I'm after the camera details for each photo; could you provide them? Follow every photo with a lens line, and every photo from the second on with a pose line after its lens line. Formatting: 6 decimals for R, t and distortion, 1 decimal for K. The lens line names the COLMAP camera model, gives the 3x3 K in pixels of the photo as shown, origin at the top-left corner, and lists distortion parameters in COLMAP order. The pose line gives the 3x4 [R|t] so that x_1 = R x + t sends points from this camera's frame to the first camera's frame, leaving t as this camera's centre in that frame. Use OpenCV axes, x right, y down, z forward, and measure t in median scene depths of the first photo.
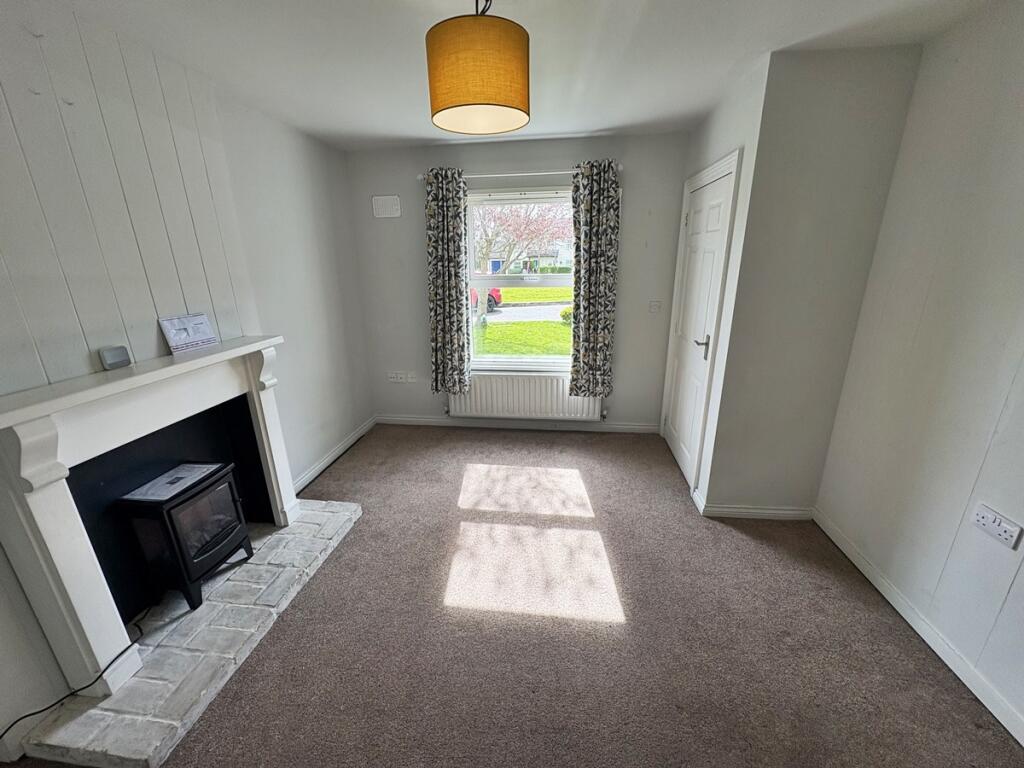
lens RADIAL K [[409.7, 0, 507.1], [0, 409.7, 384.1], [0, 0, 1]] dist [-0.000496, -0.000150]
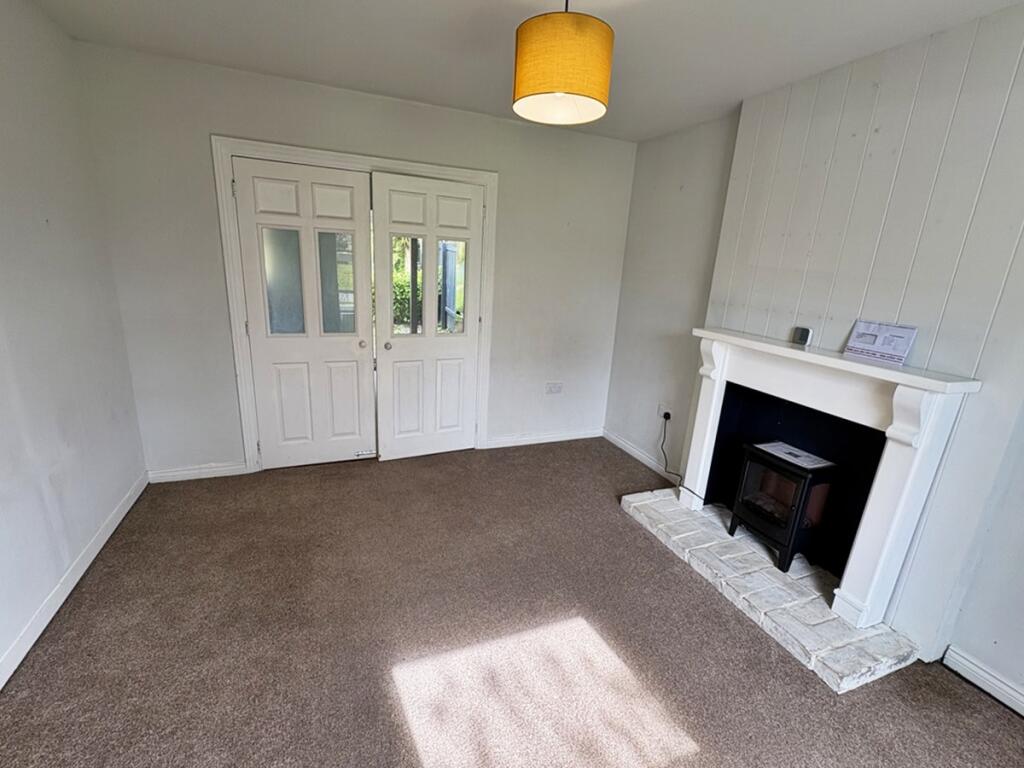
lens RADIAL K [[409.7, 0, 507.1], [0, 409.7, 384.1], [0, 0, 1]] dist [-0.000496, -0.000150]
pose [[-0.853396, 0.126613, -0.505652, 0.387276], [-0.201123, 0.814959, 0.543500, -0.359149], [0.480900, 0.565519, -0.670018, 1.207897]]
